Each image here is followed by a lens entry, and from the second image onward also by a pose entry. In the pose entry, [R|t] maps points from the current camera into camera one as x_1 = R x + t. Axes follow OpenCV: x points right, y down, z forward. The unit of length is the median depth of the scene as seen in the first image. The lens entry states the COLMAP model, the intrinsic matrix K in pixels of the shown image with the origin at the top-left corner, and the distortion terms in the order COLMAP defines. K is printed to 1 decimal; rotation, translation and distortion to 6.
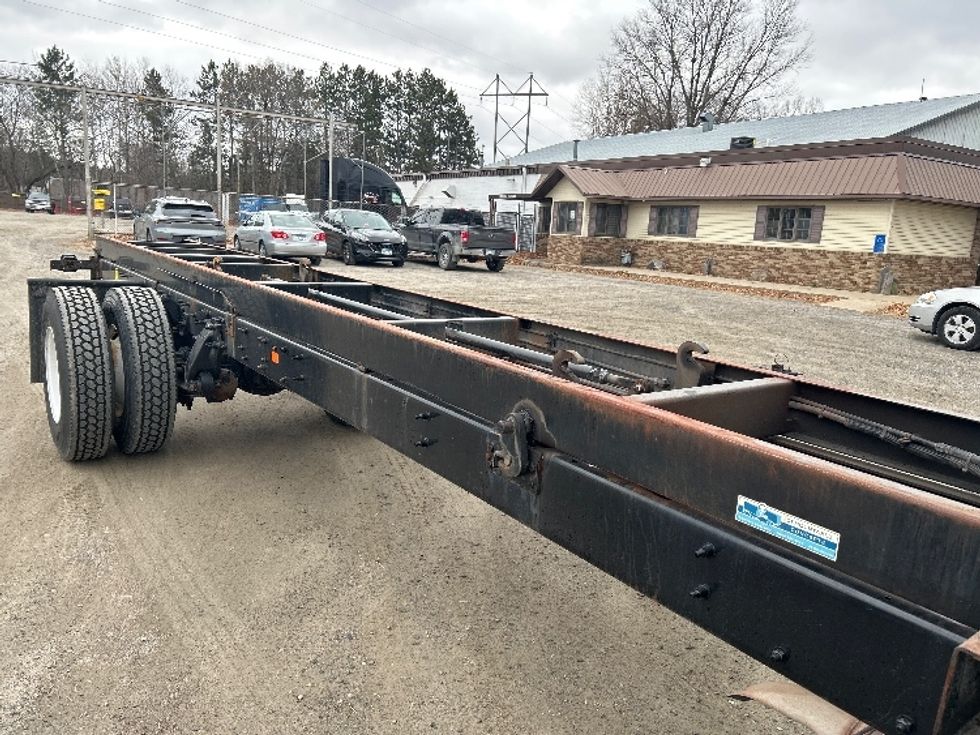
lens RADIAL K [[730.5, 0, 490.0], [0, 730.5, 367.5], [0, 0, 1]] dist [0.114406, -0.191179]
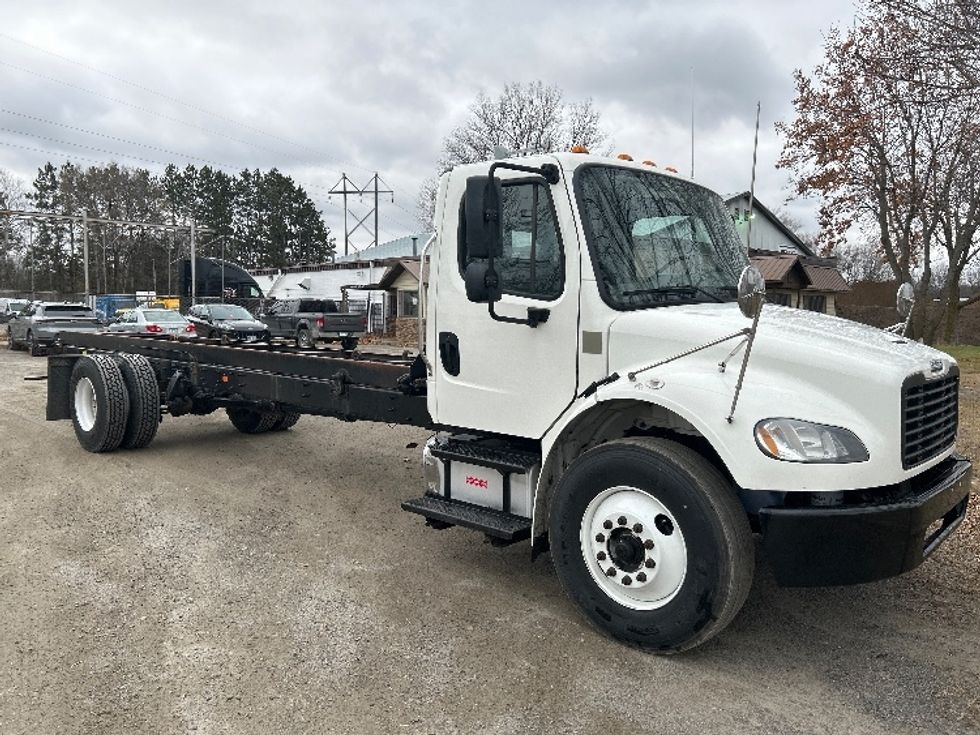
lens RADIAL K [[730.5, 0, 490.0], [0, 730.5, 367.5], [0, 0, 1]] dist [0.114406, -0.191179]
pose [[0.980740, -0.058878, 0.186233, 0.004900], [0.079422, 0.991312, -0.104846, 0.023182], [-0.178442, 0.117618, 0.976895, -0.115317]]
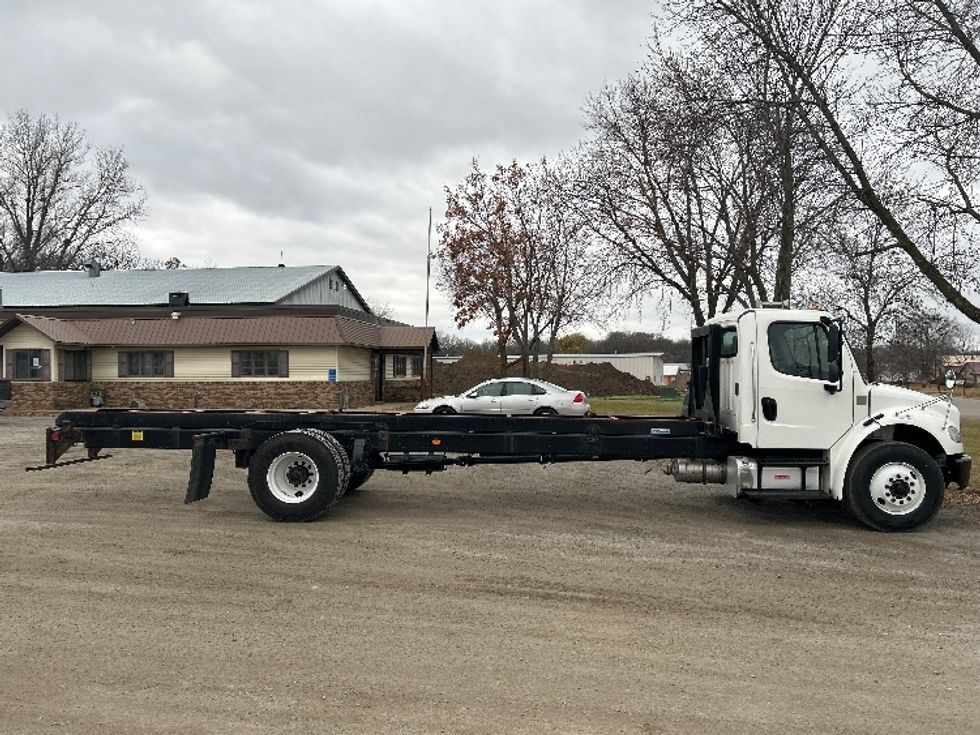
lens RADIAL K [[738.9, 0, 488.1], [0, 738.9, 371.6], [0, 0, 1]] dist [0.060576, -0.082037]
pose [[0.628950, -0.053871, 0.775577, -0.213841], [0.181217, 0.980276, -0.078868, -0.001634], [-0.756030, 0.190152, 0.626307, -0.076020]]
